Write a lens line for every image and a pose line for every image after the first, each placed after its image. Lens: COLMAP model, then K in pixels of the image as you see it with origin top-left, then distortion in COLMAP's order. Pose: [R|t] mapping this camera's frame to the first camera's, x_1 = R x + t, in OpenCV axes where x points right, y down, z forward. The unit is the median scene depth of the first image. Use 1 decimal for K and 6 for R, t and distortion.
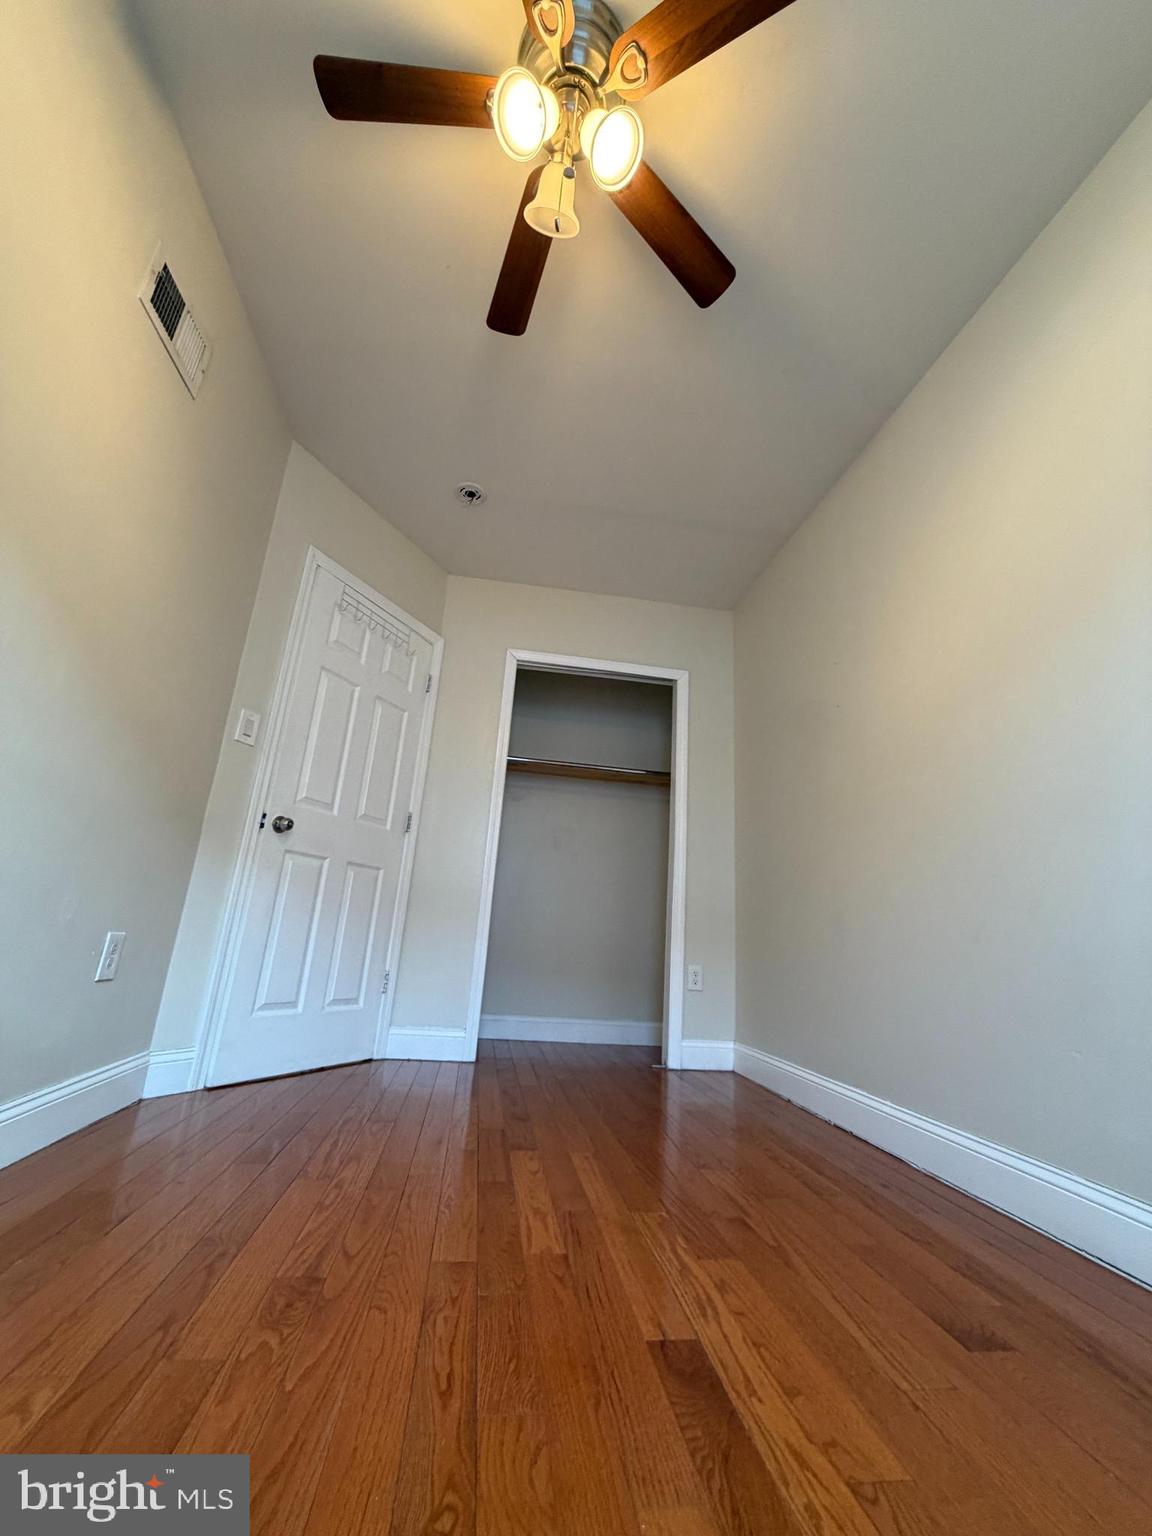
lens RADIAL K [[605.0, 0, 576.0], [0, 605.0, 768.0], [0, 0, 1]] dist [0.000188, -0.000152]
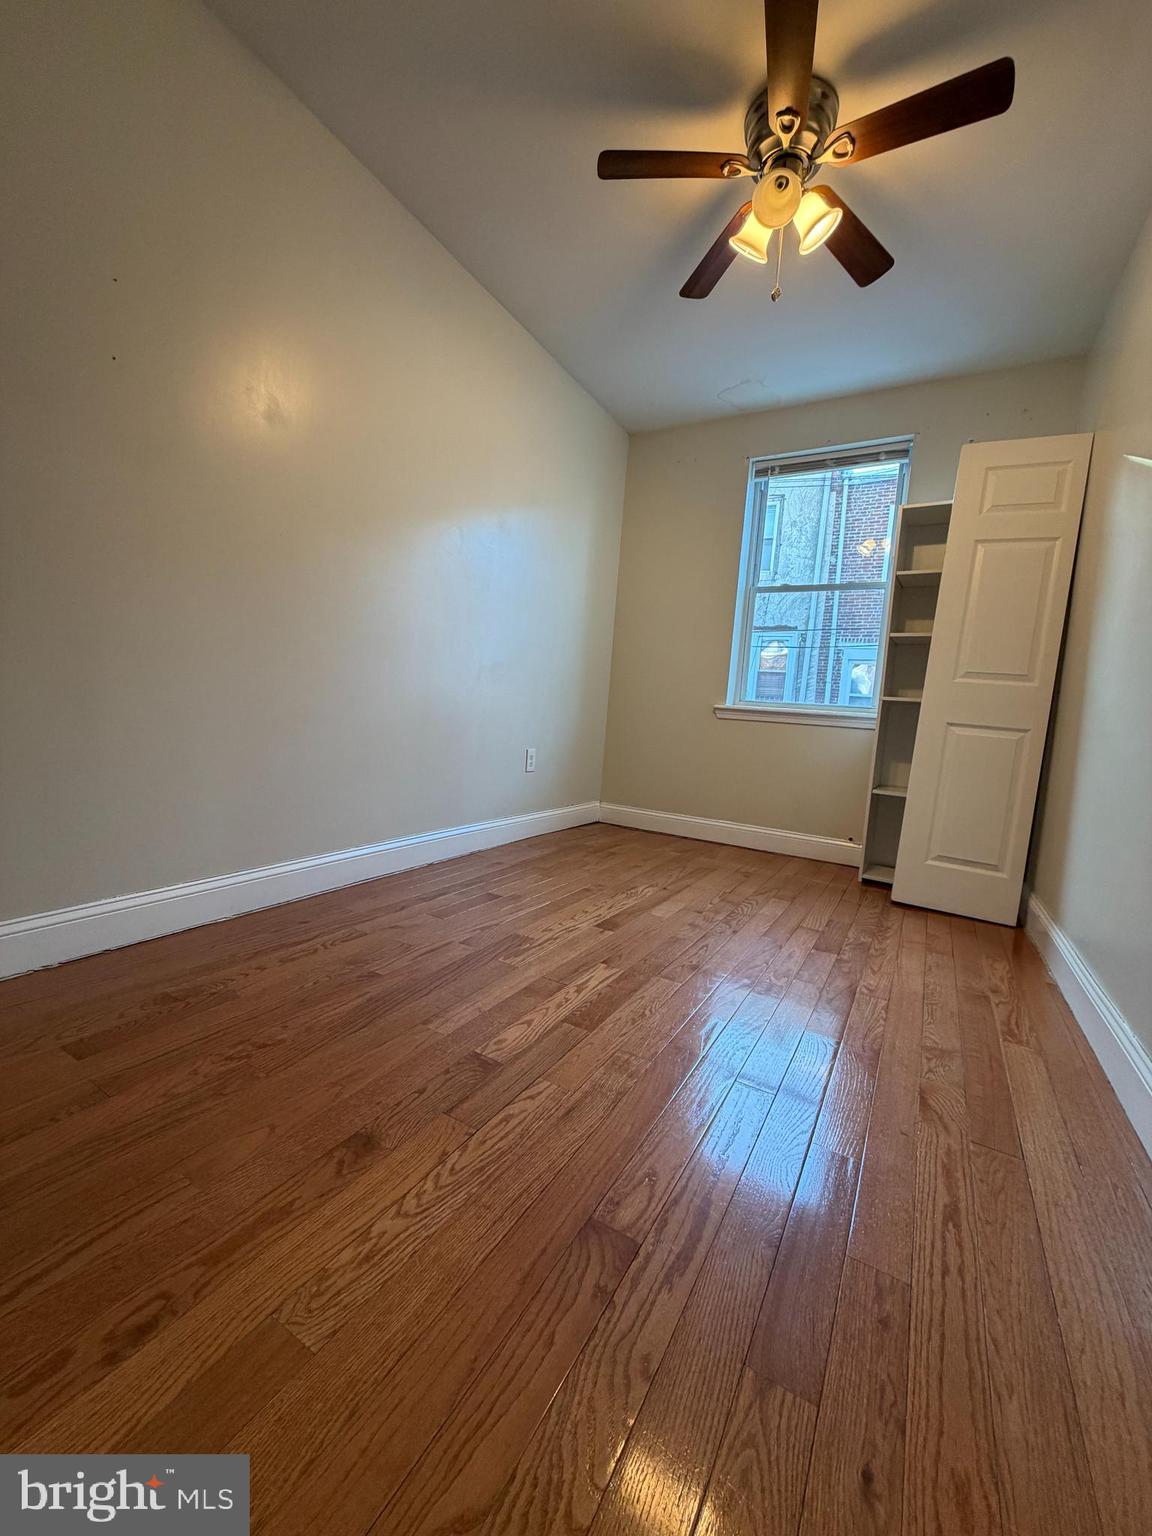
lens RADIAL K [[605.0, 0, 576.0], [0, 605.0, 768.0], [0, 0, 1]] dist [0.000188, -0.000152]
pose [[-0.763263, -0.180700, 0.620304, -0.802950], [-0.290112, 0.953714, -0.079148, 0.432114], [-0.577290, -0.240369, -0.780358, 2.244314]]
